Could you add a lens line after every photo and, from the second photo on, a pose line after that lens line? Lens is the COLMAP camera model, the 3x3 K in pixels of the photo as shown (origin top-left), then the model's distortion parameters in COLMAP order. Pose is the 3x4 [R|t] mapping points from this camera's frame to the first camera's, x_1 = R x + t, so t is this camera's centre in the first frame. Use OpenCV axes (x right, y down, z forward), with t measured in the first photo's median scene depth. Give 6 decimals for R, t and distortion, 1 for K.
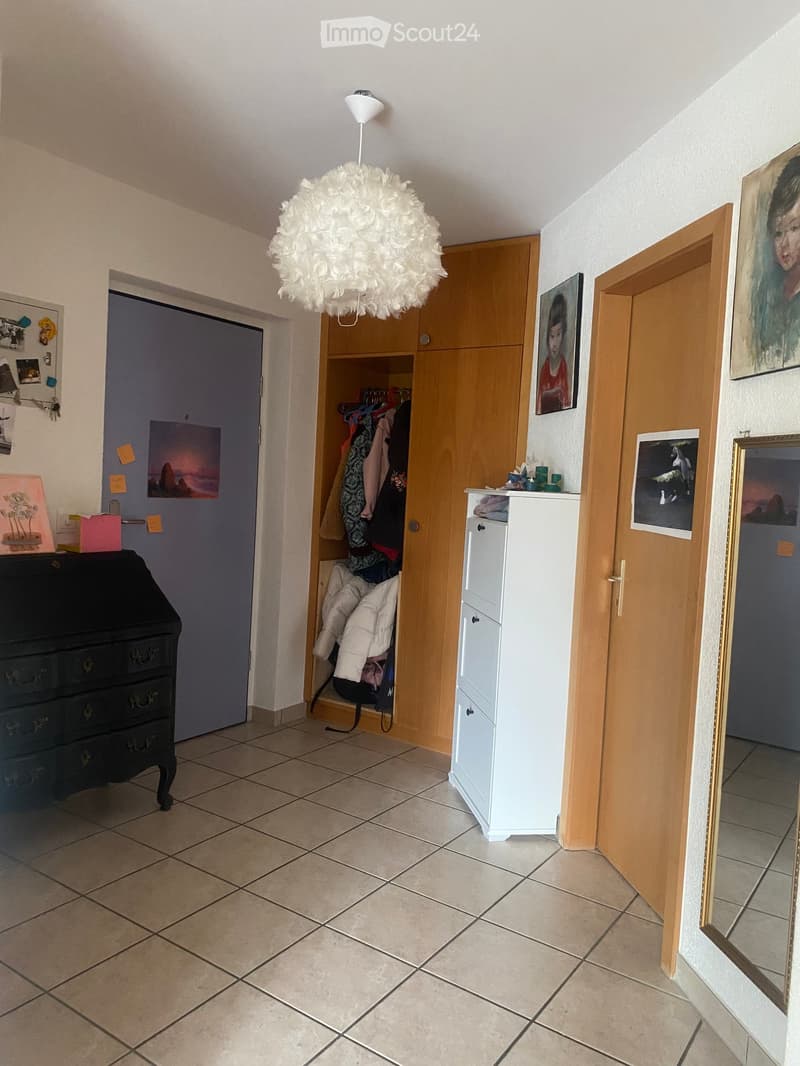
lens RADIAL K [[830.6, 0, 400.0], [0, 830.6, 533.0], [0, 0, 1]] dist [0.014138, -0.010058]
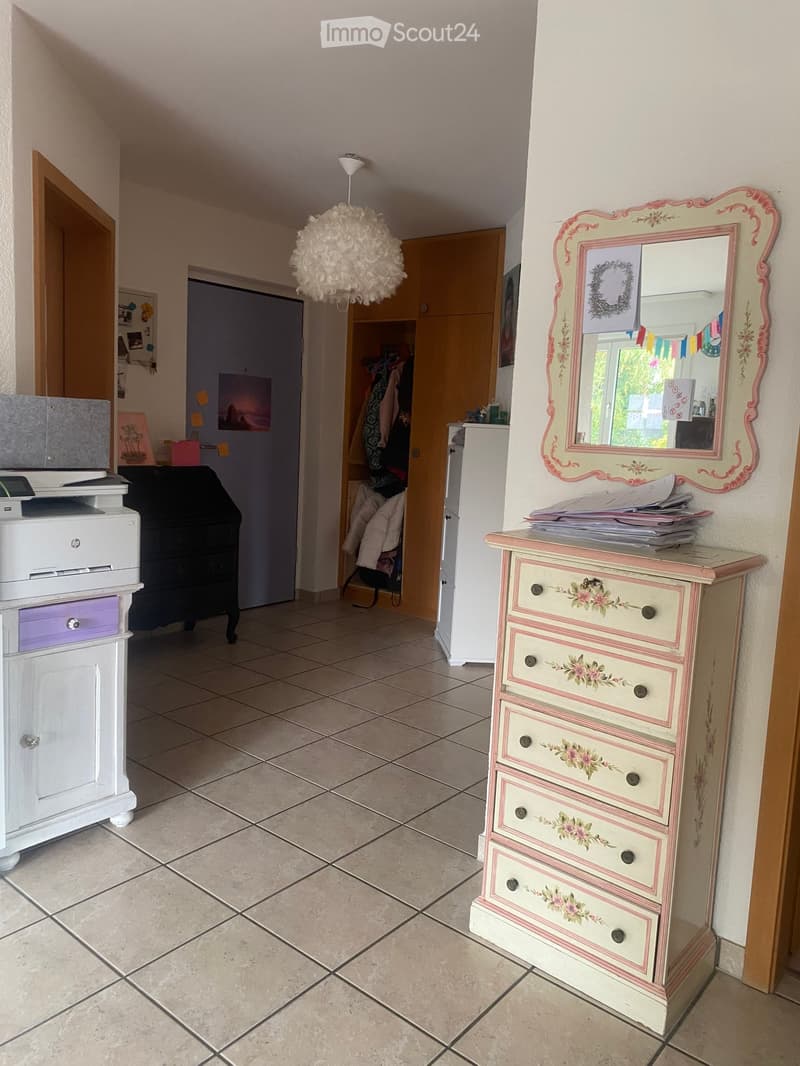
lens RADIAL K [[822.0, 0, 401.5], [0, 822.0, 539.9], [0, 0, 1]] dist [0.153599, -0.475350]
pose [[0.996259, 0.009062, -0.085939, 0.135720], [-0.002589, 0.997170, 0.075131, 0.039773], [0.086376, -0.074628, 0.993464, -0.400318]]
